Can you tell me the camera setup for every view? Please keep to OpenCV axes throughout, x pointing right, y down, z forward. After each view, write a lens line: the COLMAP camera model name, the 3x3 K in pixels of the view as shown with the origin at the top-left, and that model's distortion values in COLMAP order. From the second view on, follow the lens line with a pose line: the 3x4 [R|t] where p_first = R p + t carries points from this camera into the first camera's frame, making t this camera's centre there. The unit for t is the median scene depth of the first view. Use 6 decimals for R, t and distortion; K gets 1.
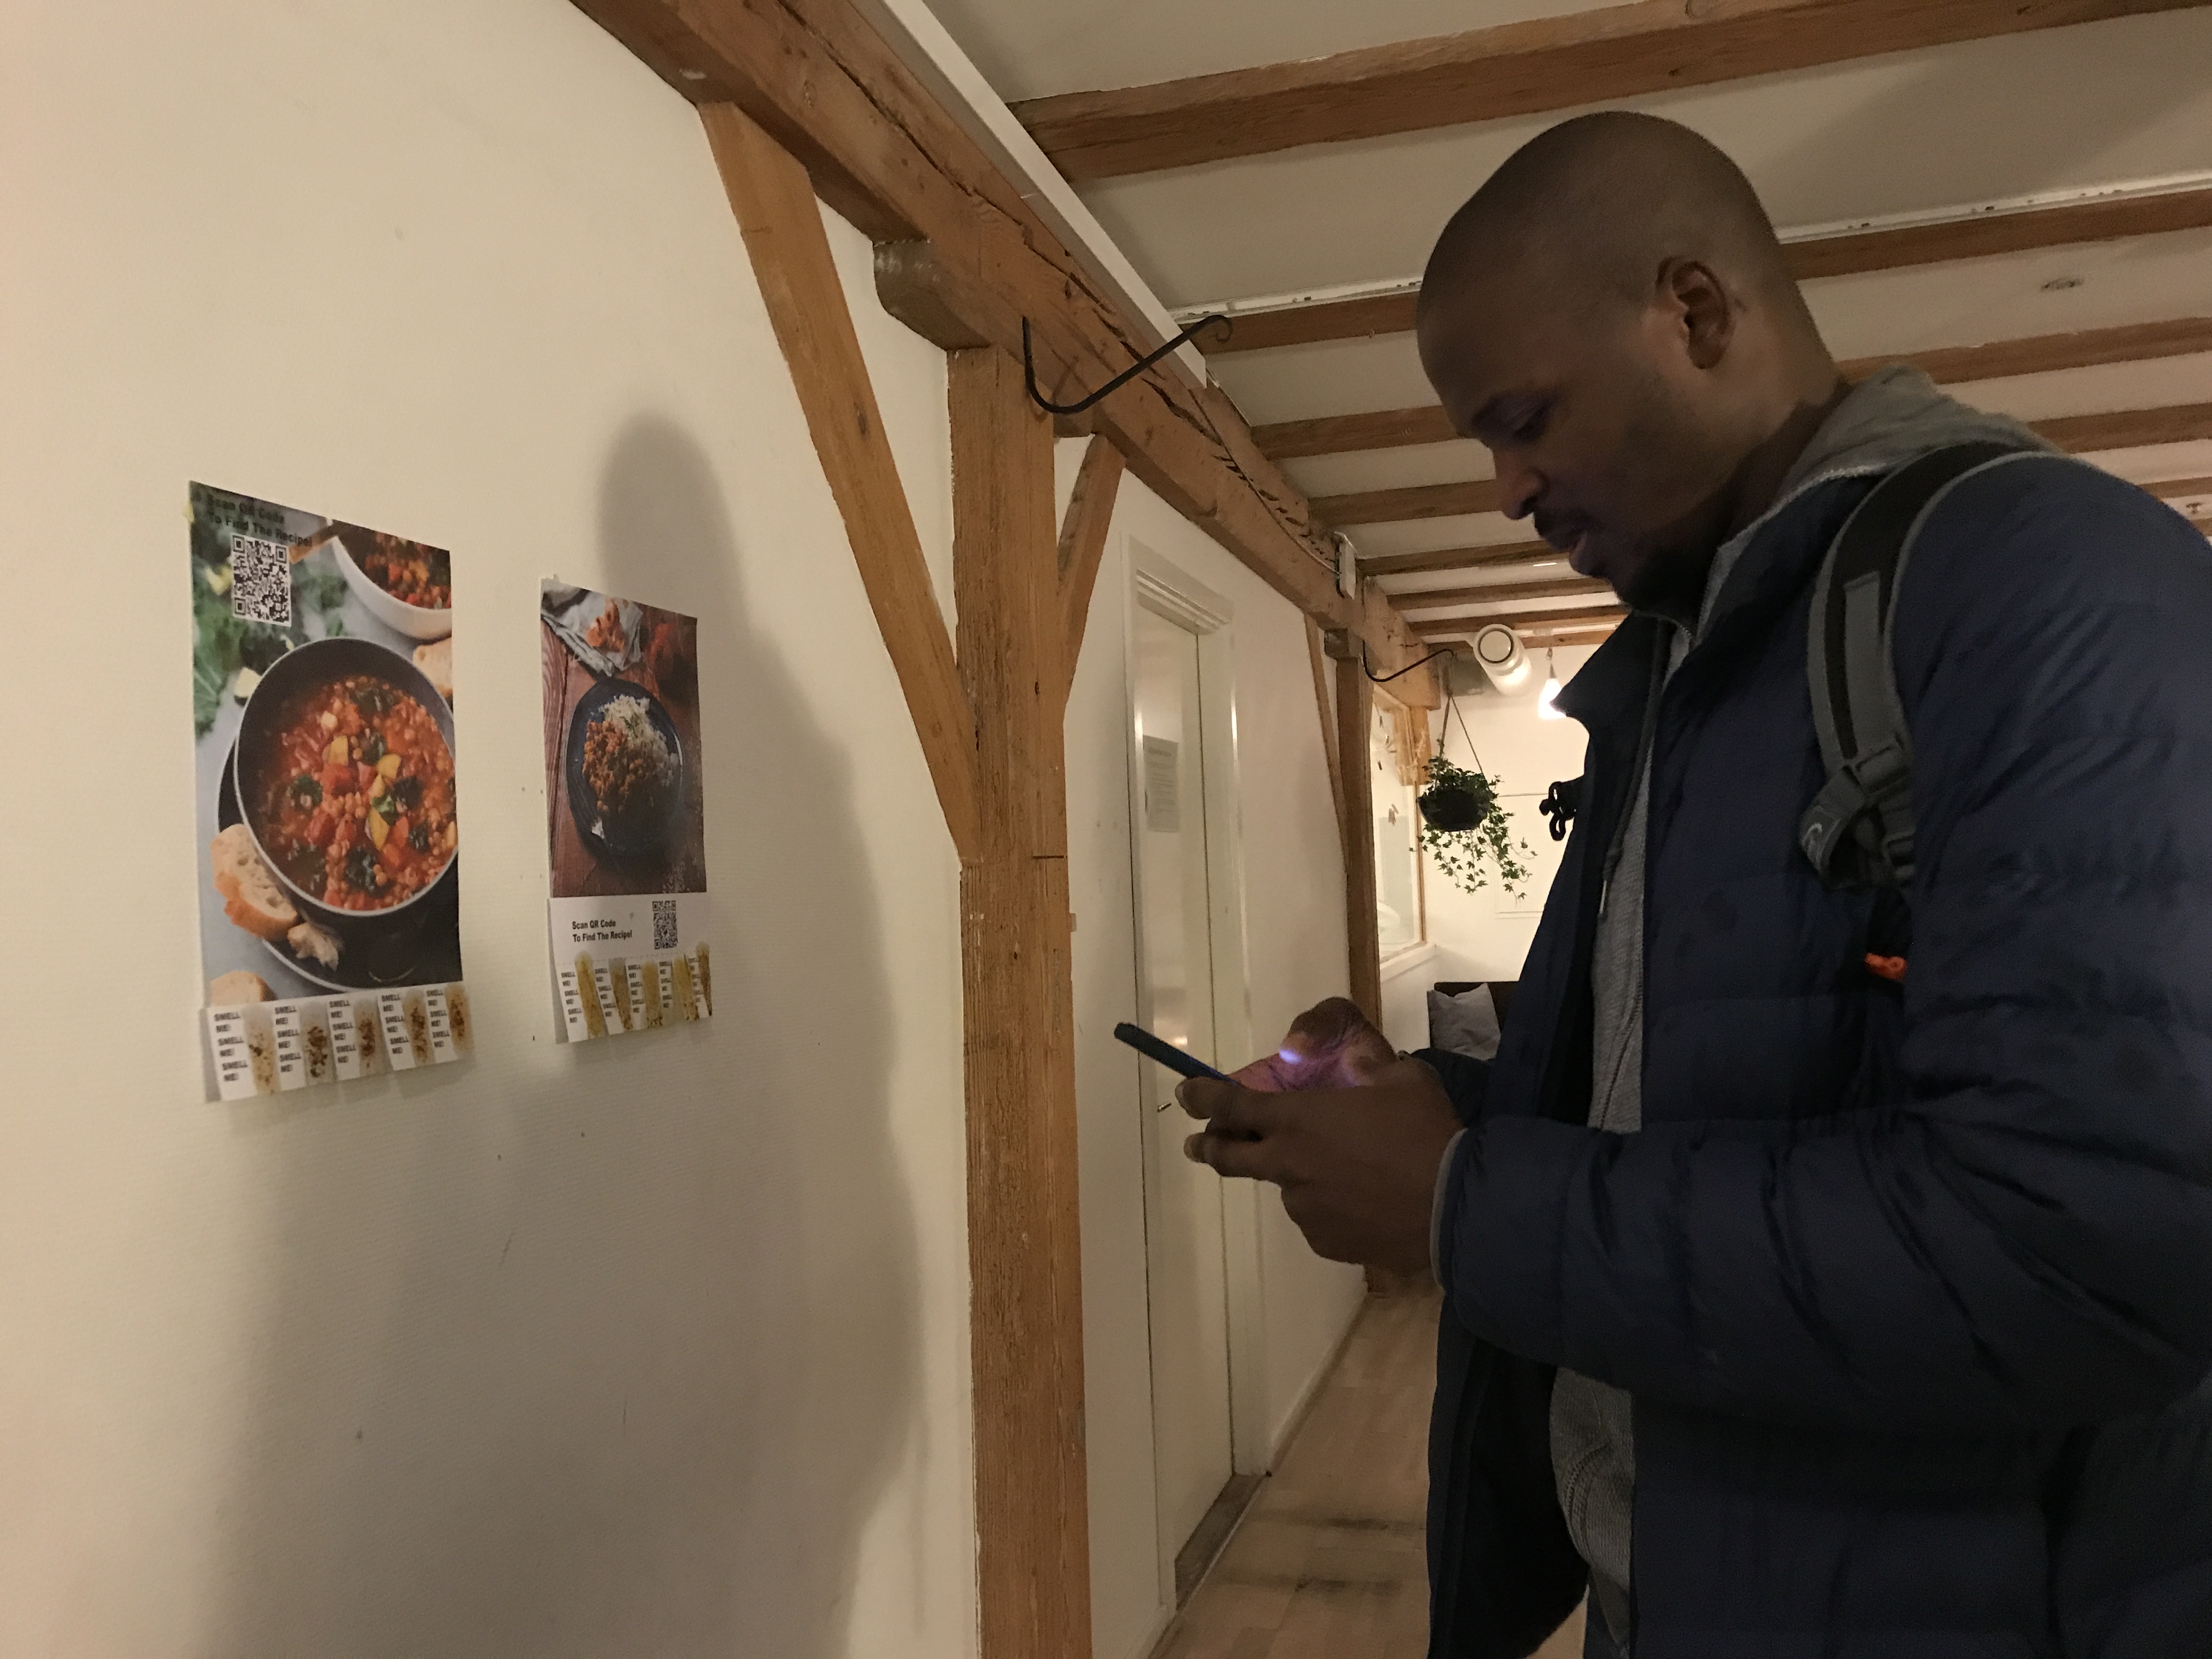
lens RADIAL K [[1774.0, 0, 1106.0], [0, 1774.0, 829.5], [0, 0, 1]] dist [-0.003595, -0.010290]
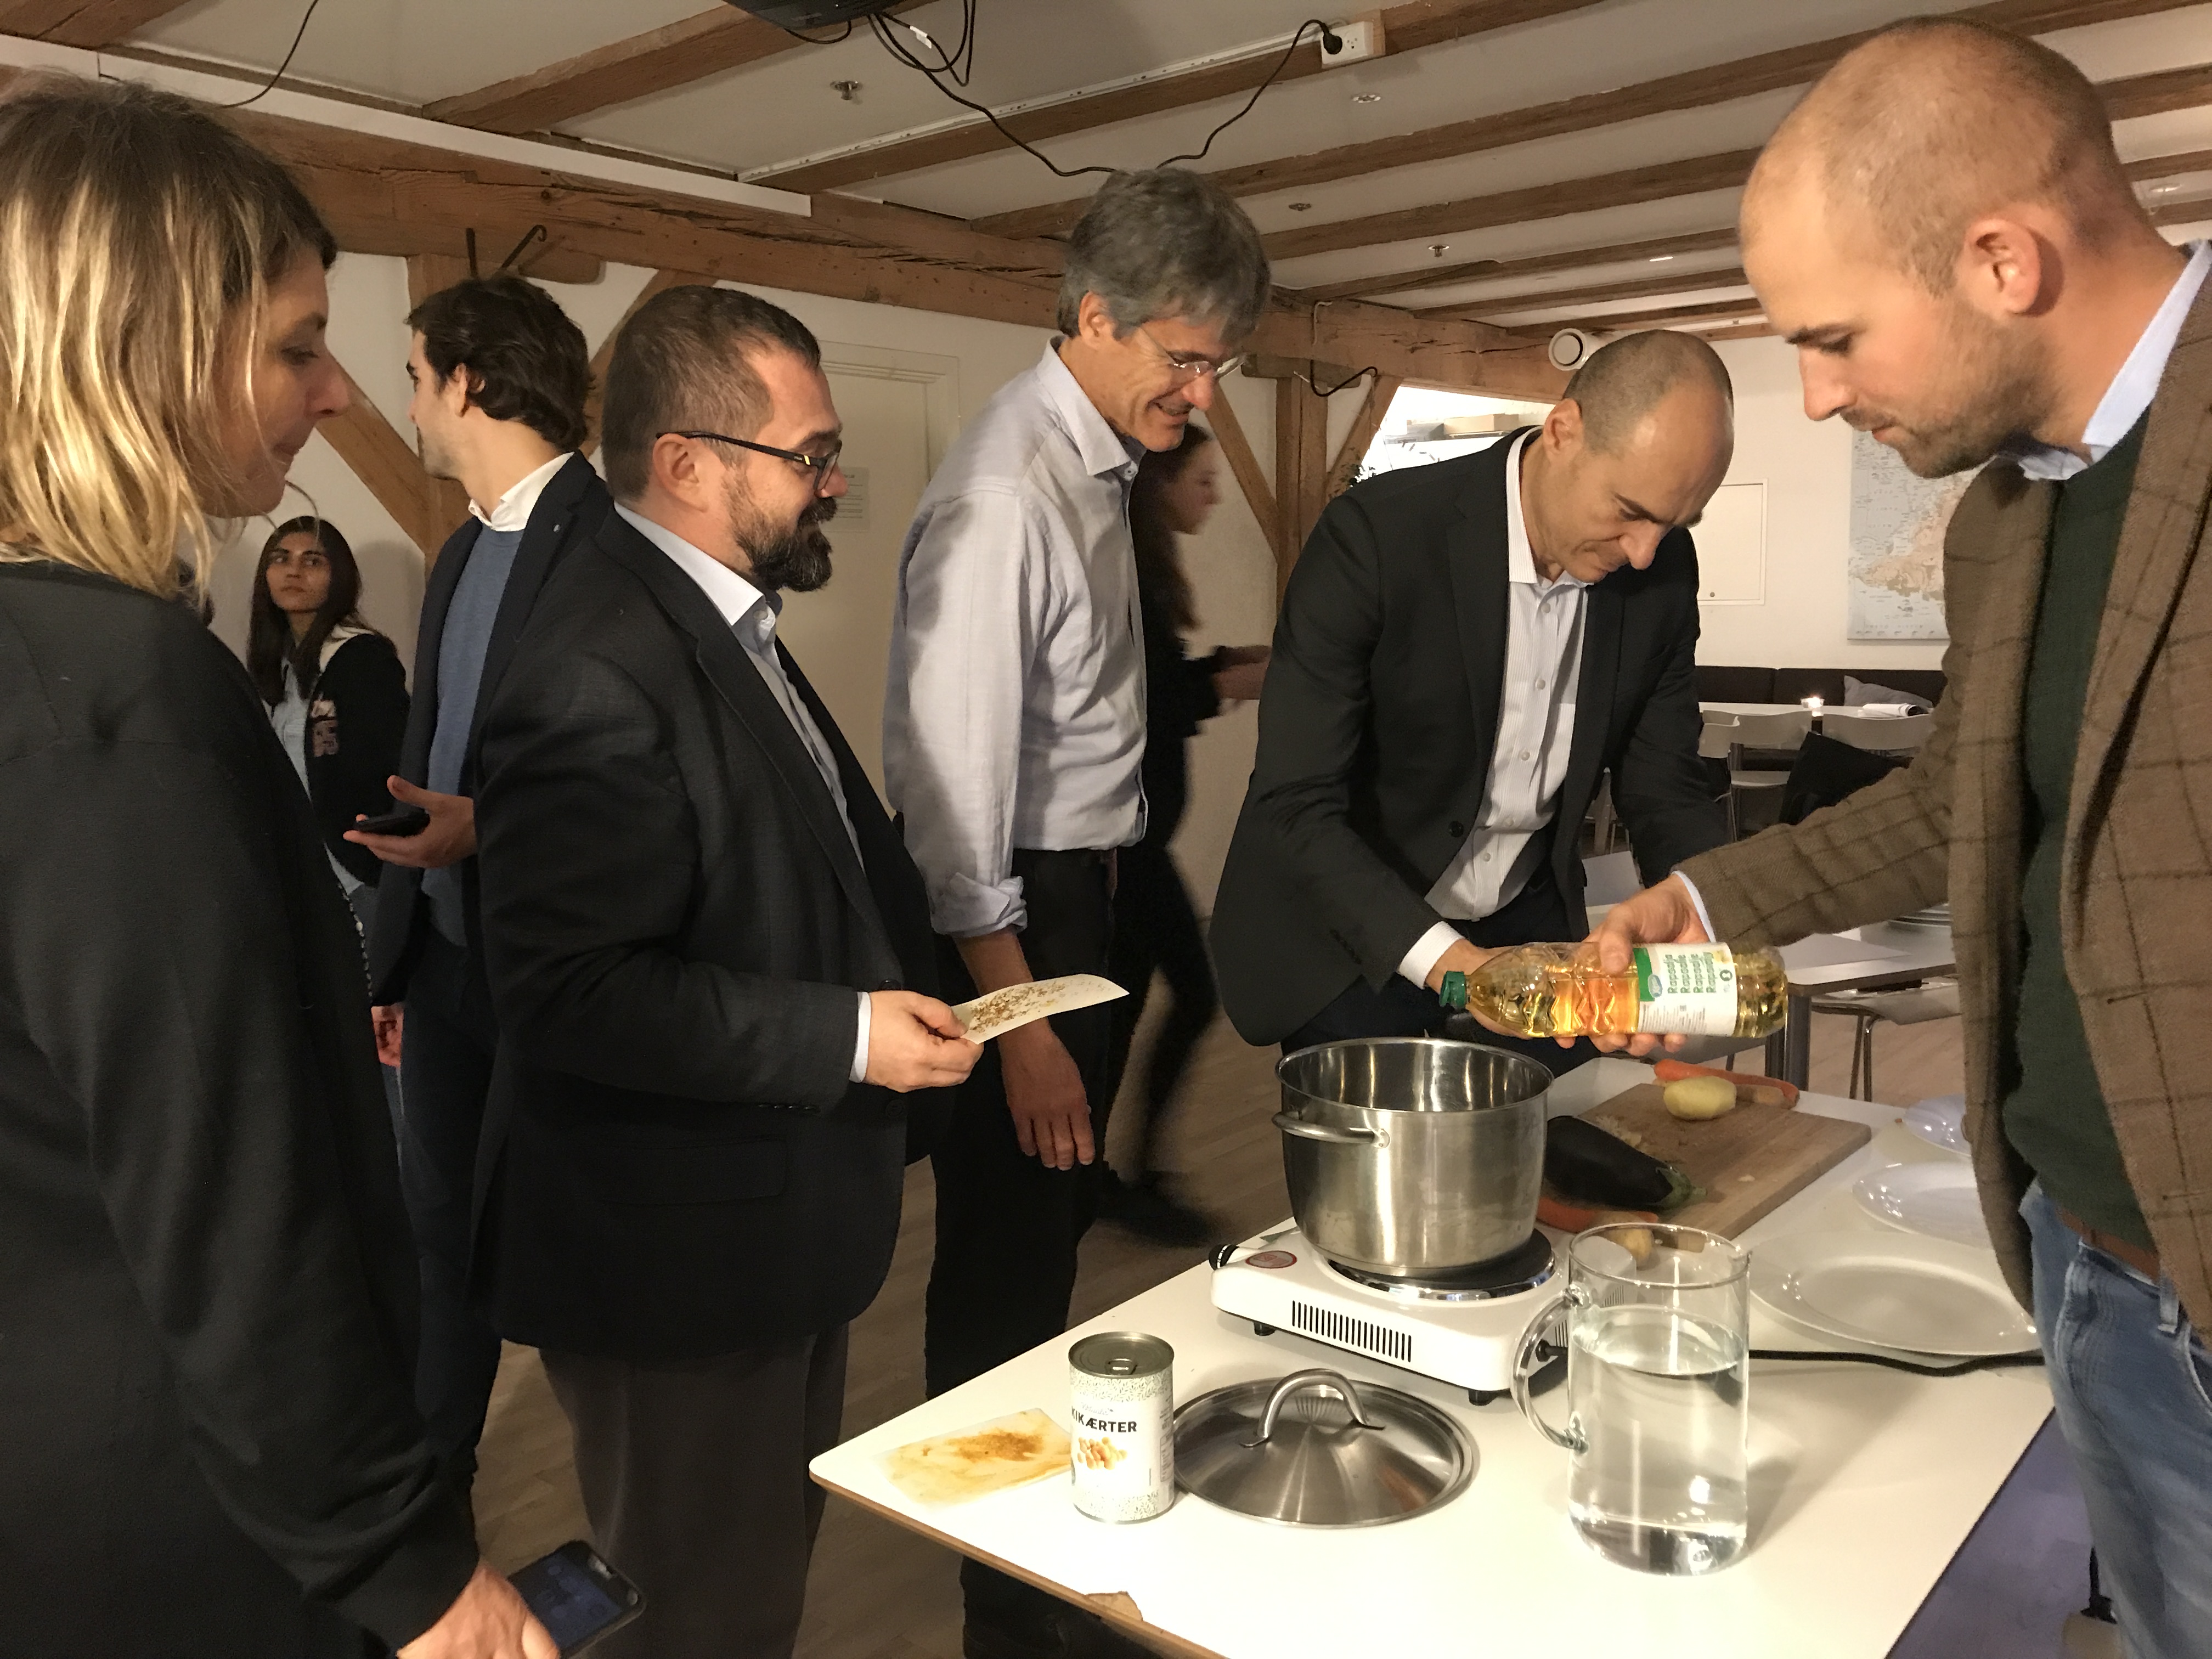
lens RADIAL K [[1774.0, 0, 1106.0], [0, 1774.0, 829.5], [0, 0, 1]] dist [-0.003595, -0.010290]
pose [[0.911693, 0.087681, -0.401408, 1.342647], [-0.010985, 0.981817, 0.189512, -0.059947], [0.410726, -0.168367, 0.896079, -0.385461]]
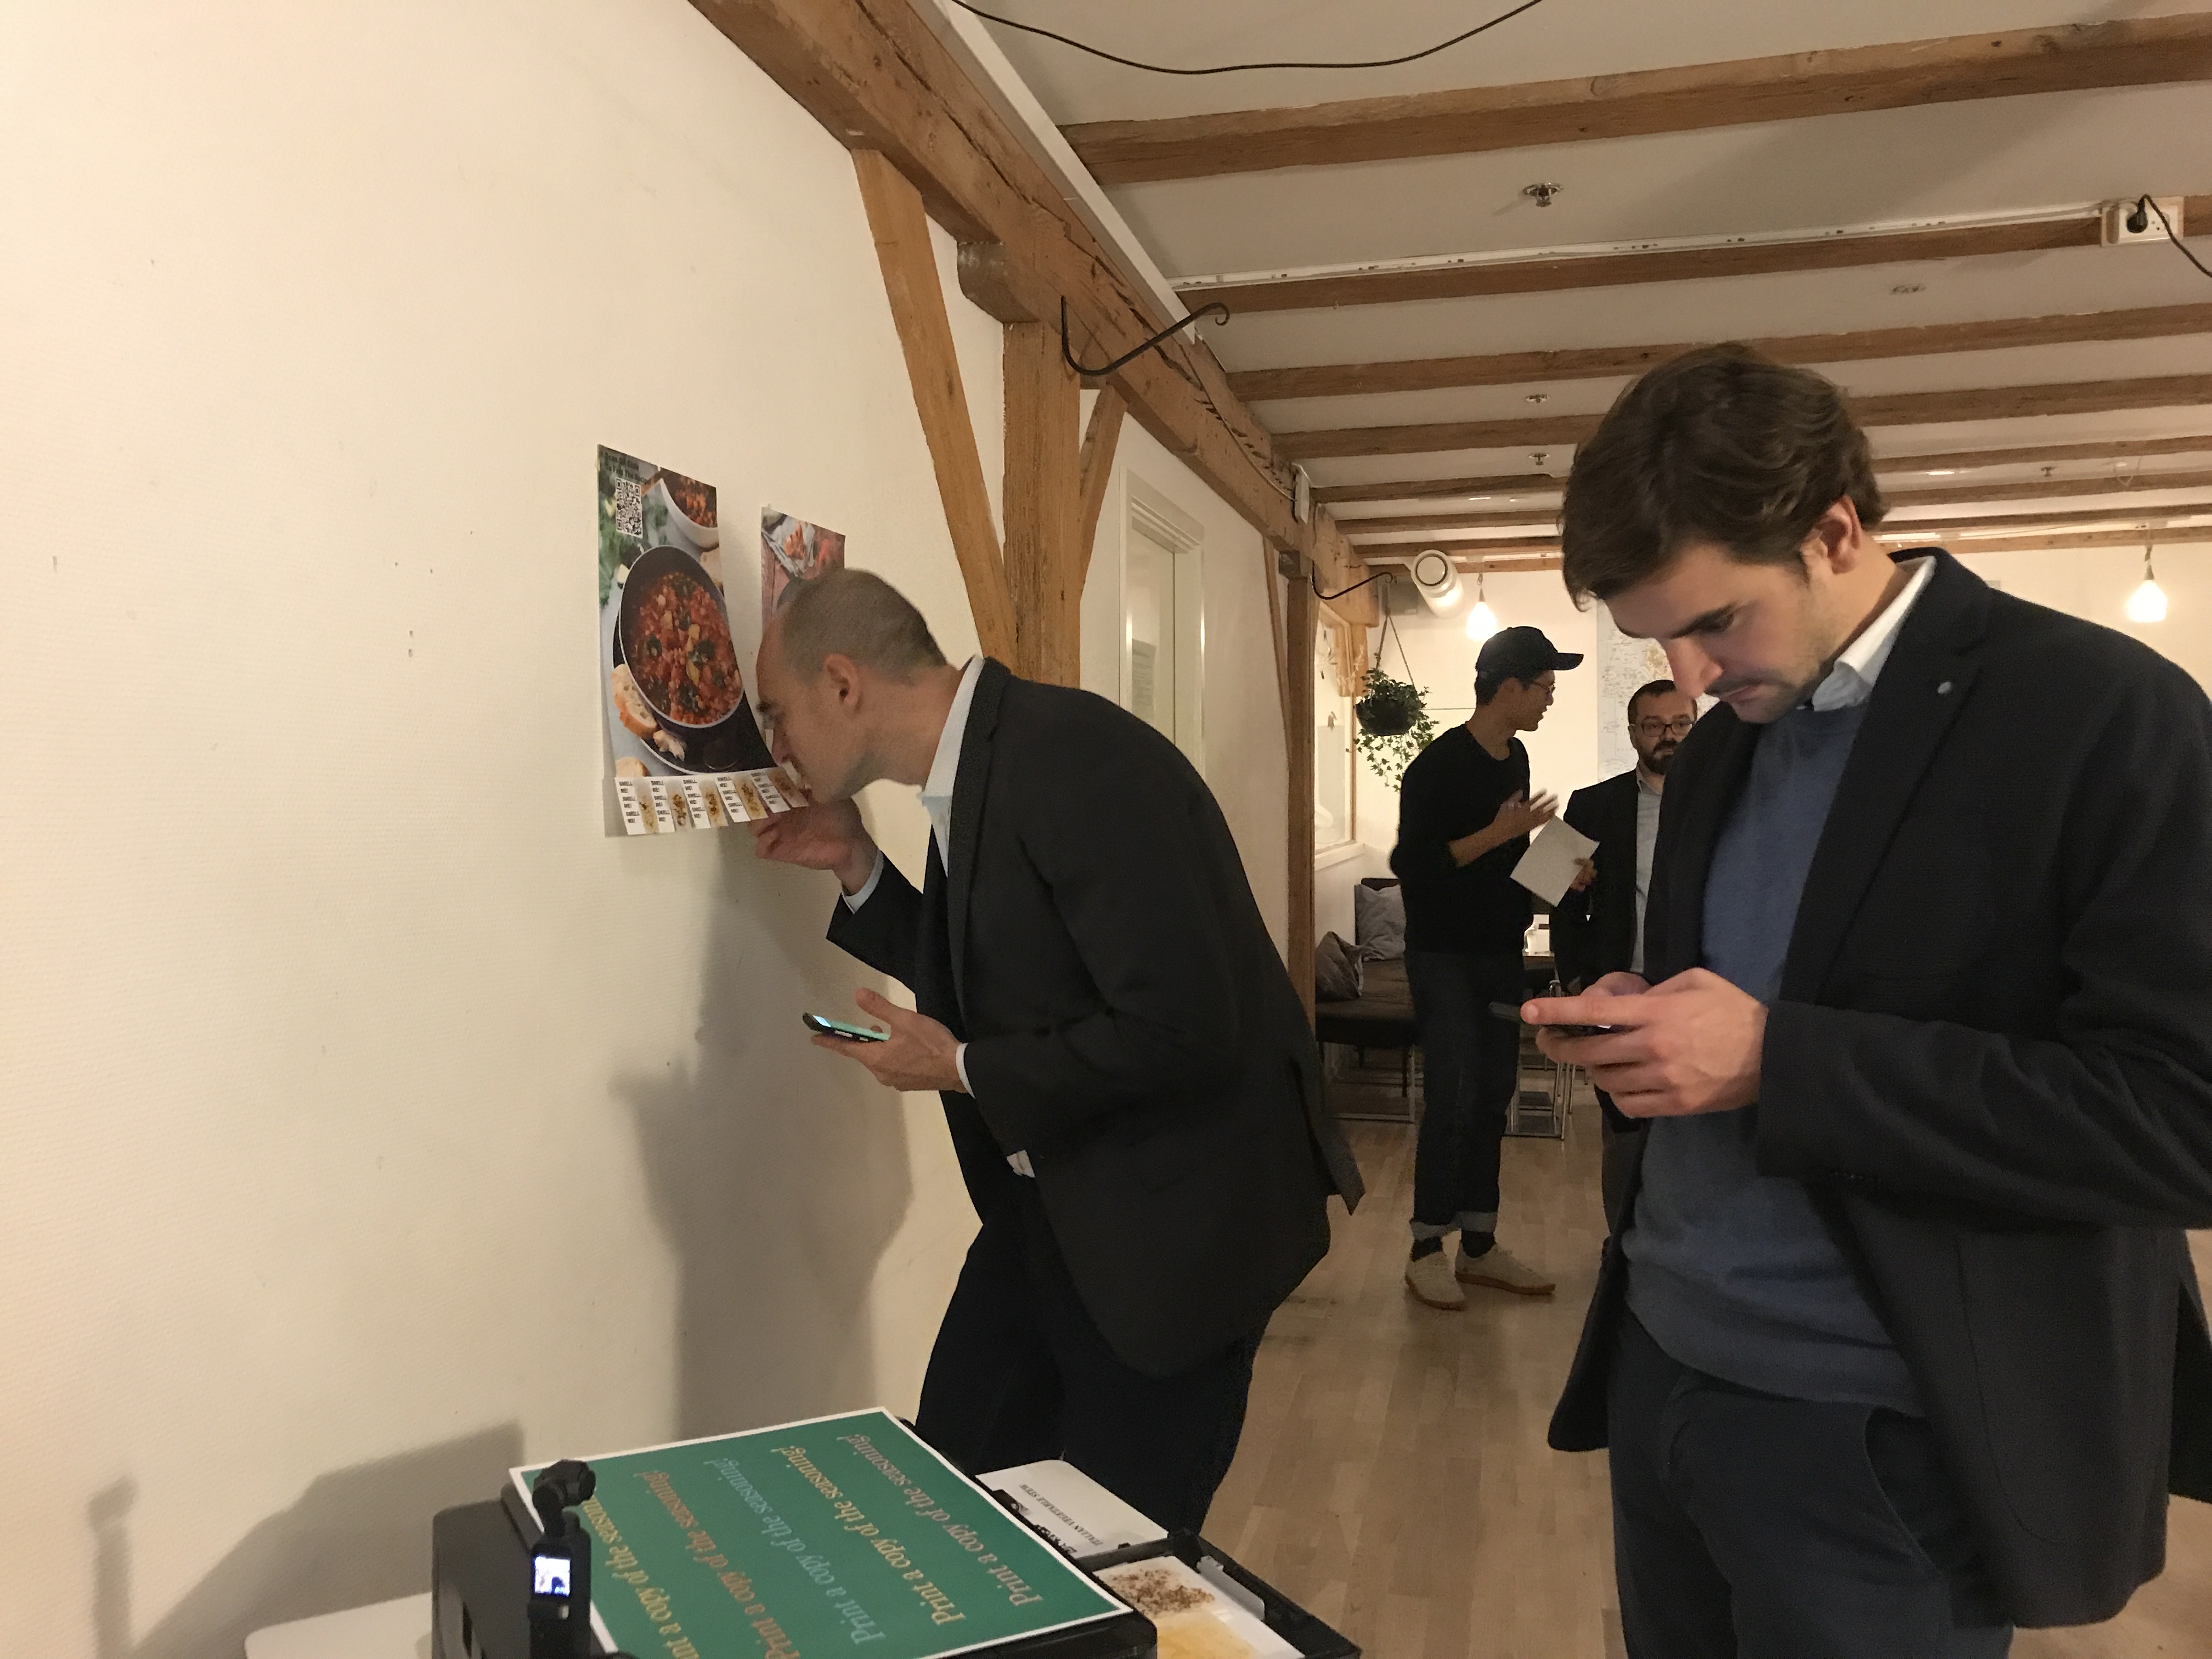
lens RADIAL K [[1774.0, 0, 1106.0], [0, 1774.0, 829.5], [0, 0, 1]] dist [-0.003595, -0.010290]
pose [[0.998722, 0.031621, 0.039429, -0.057655], [-0.033594, 0.998163, 0.050421, 0.024064], [-0.037762, -0.051681, 0.997949, -0.291607]]
